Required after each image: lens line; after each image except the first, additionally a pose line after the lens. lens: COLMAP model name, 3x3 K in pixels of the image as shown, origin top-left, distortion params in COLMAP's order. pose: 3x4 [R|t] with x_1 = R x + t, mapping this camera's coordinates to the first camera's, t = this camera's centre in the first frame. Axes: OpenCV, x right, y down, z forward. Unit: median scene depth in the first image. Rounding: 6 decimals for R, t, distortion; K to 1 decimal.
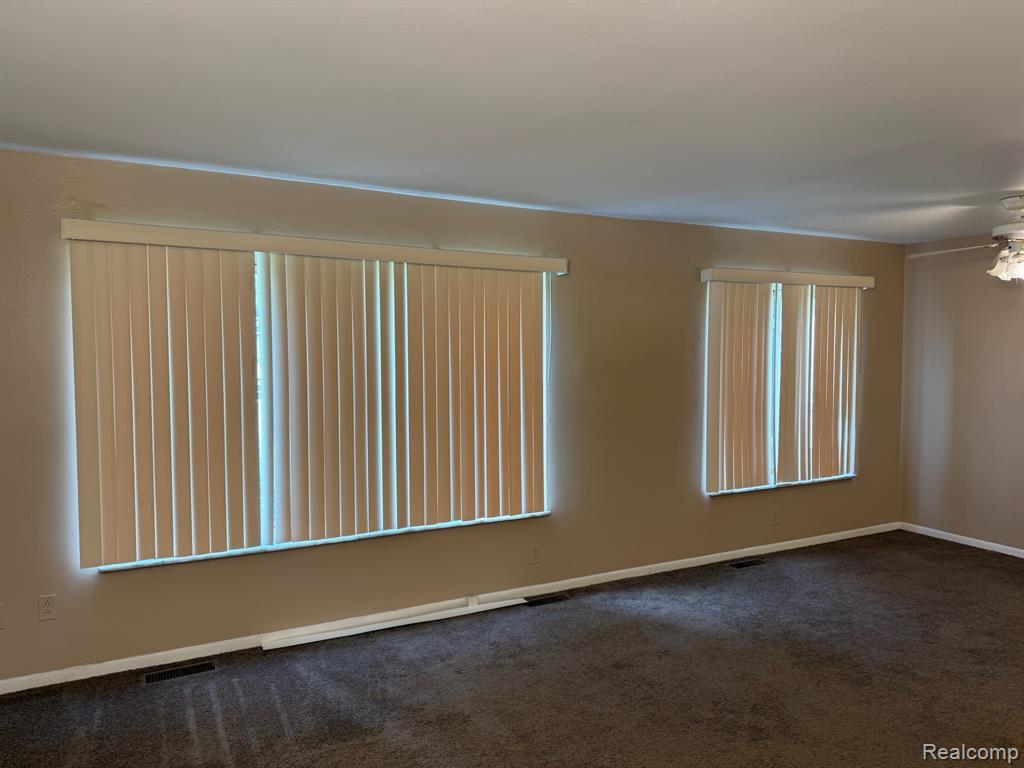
lens RADIAL K [[721.5, 0, 514.9], [0, 721.5, 386.9], [0, 0, 1]] dist [0.061537, -0.071273]
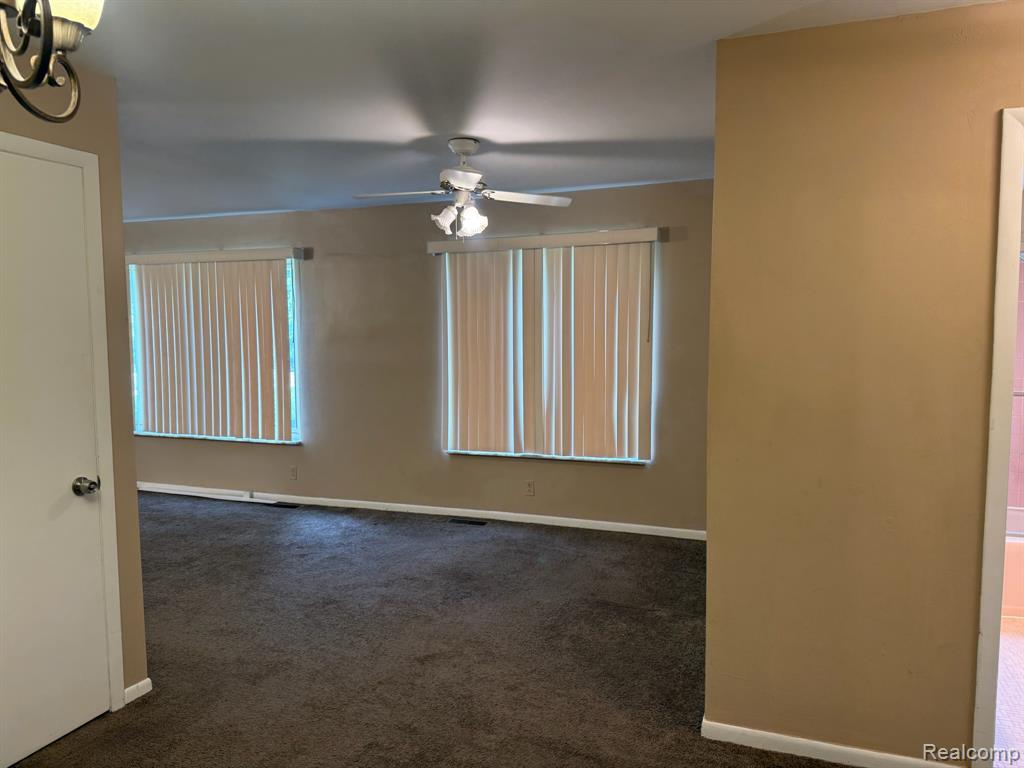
lens RADIAL K [[721.5, 0, 519.6], [0, 721.5, 384.1], [0, 0, 1]] dist [0.061537, -0.071273]
pose [[0.672428, 0.050609, -0.738430, 1.307817], [-0.034493, 0.998718, 0.037038, 0.004636], [0.739359, 0.000565, 0.673312, 0.413614]]
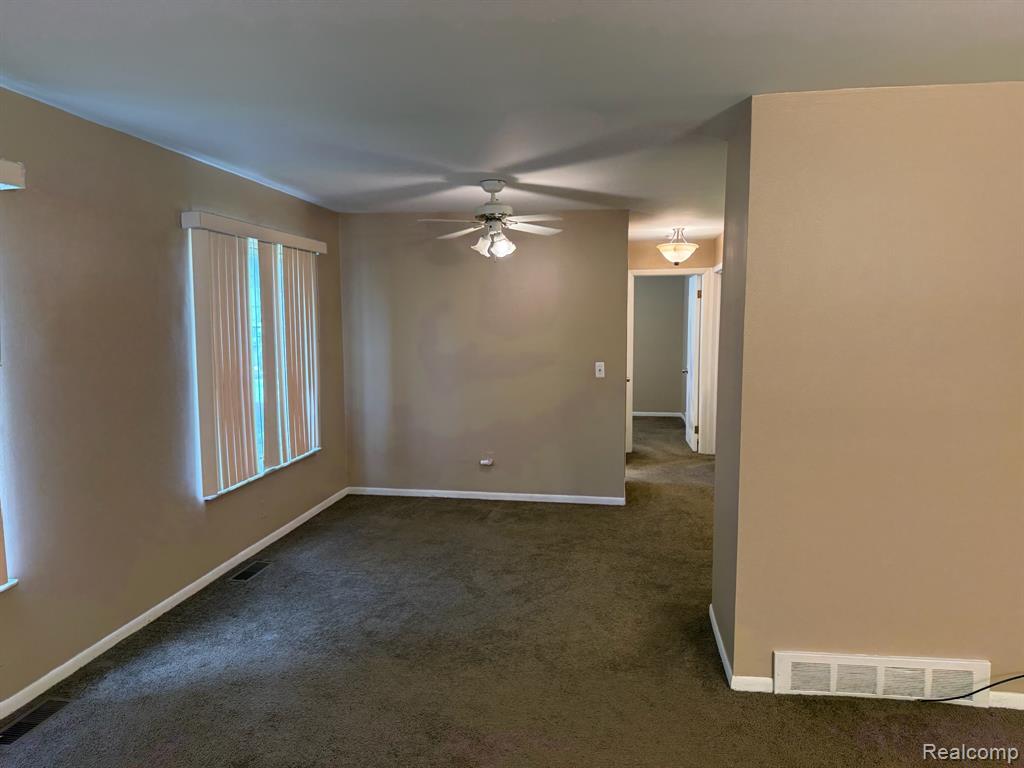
lens RADIAL K [[721.5, 0, 510.6], [0, 721.5, 390.6], [0, 0, 1]] dist [0.061537, -0.071273]
pose [[0.595316, -0.080148, 0.799485, -0.188649], [0.041079, 0.996747, 0.069336, -0.014369], [-0.802441, -0.008435, 0.596672, 0.294099]]
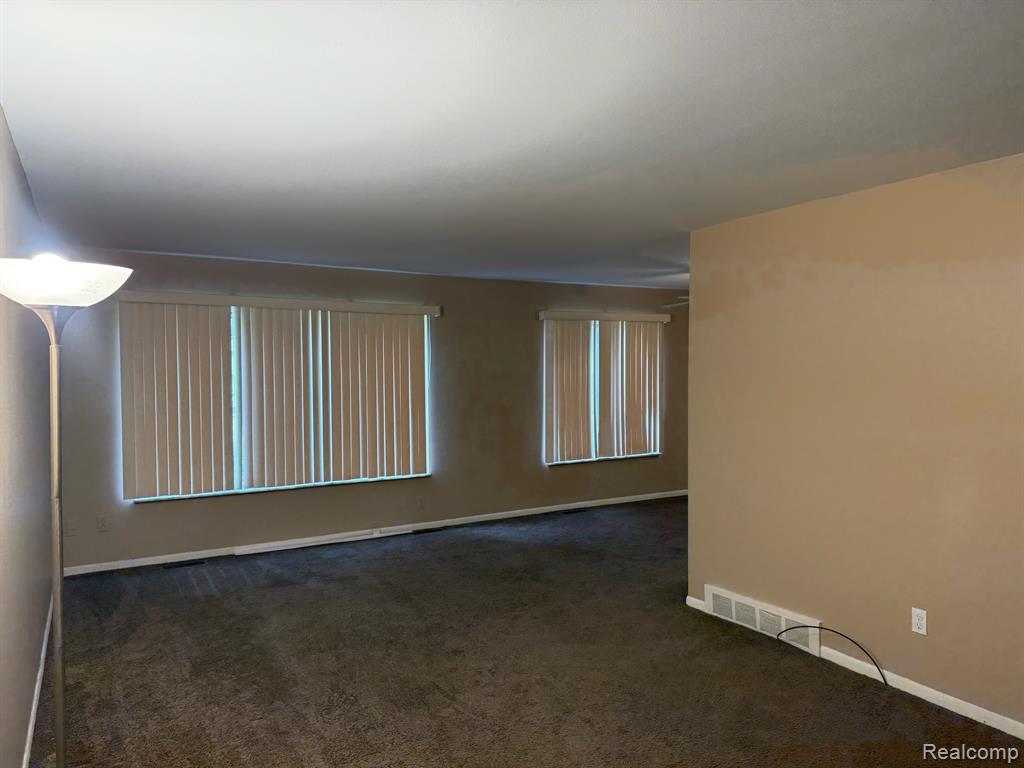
lens RADIAL K [[721.5, 0, 528.9], [0, 721.5, 386.8], [0, 0, 1]] dist [0.061537, -0.071273]
pose [[0.998303, -0.004005, 0.058097, 0.168760], [0.005035, 0.999833, -0.017589, 0.019709], [-0.058017, 0.017852, 0.998156, -0.525368]]
